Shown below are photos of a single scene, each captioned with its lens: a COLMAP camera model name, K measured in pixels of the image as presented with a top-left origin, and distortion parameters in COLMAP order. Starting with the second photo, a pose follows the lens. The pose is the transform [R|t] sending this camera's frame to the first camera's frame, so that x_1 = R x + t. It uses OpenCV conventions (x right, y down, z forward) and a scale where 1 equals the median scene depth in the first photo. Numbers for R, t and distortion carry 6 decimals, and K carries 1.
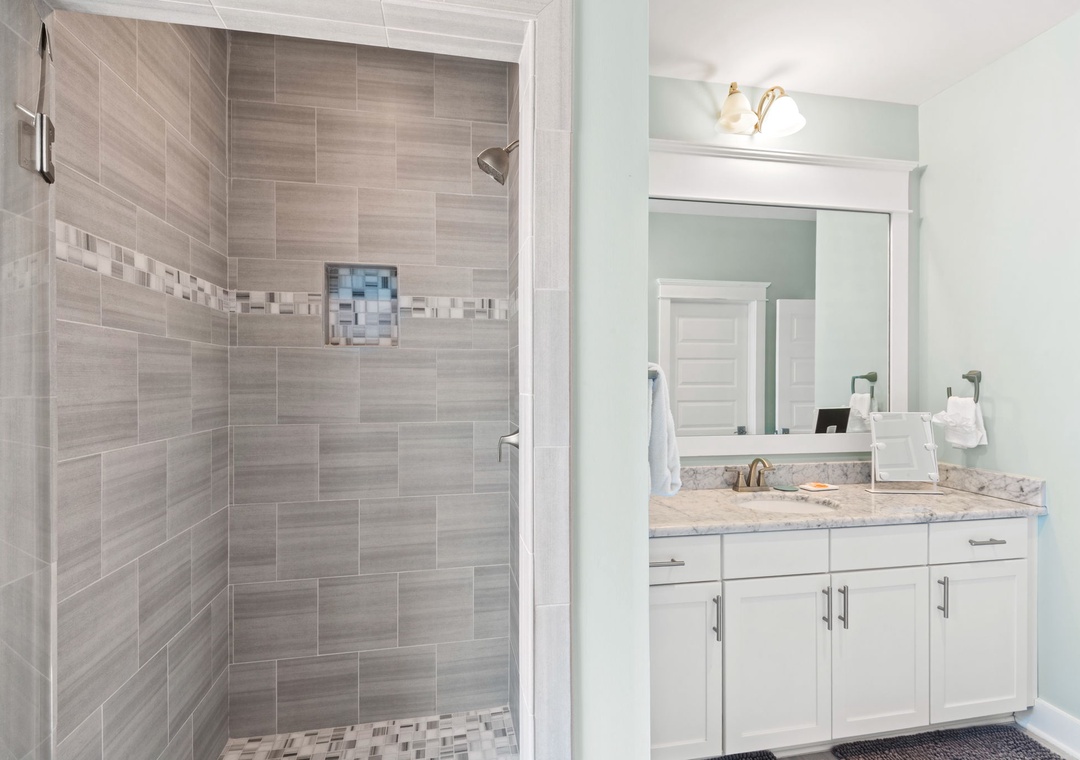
lens RADIAL K [[529.5, 0, 540.0], [0, 529.5, 380.0], [0, 0, 1]] dist [0.018583, 0.000151]
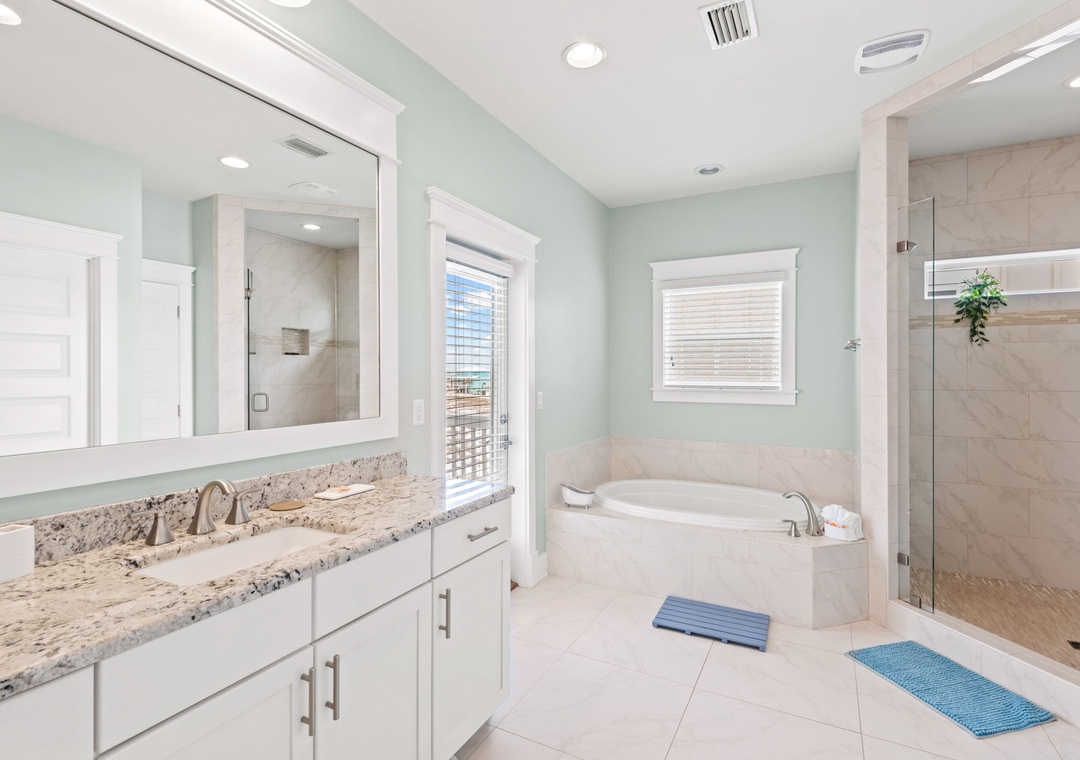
lens RADIAL K [[529.5, 0, 540.0], [0, 529.5, 380.0], [0, 0, 1]] dist [0.018583, 0.000151]
pose [[0.620933, -0.005276, 0.783846, 0.215828], [0.008576, 0.999963, -0.000063, 0.053539], [-0.783816, 0.006761, 0.620956, 0.394036]]
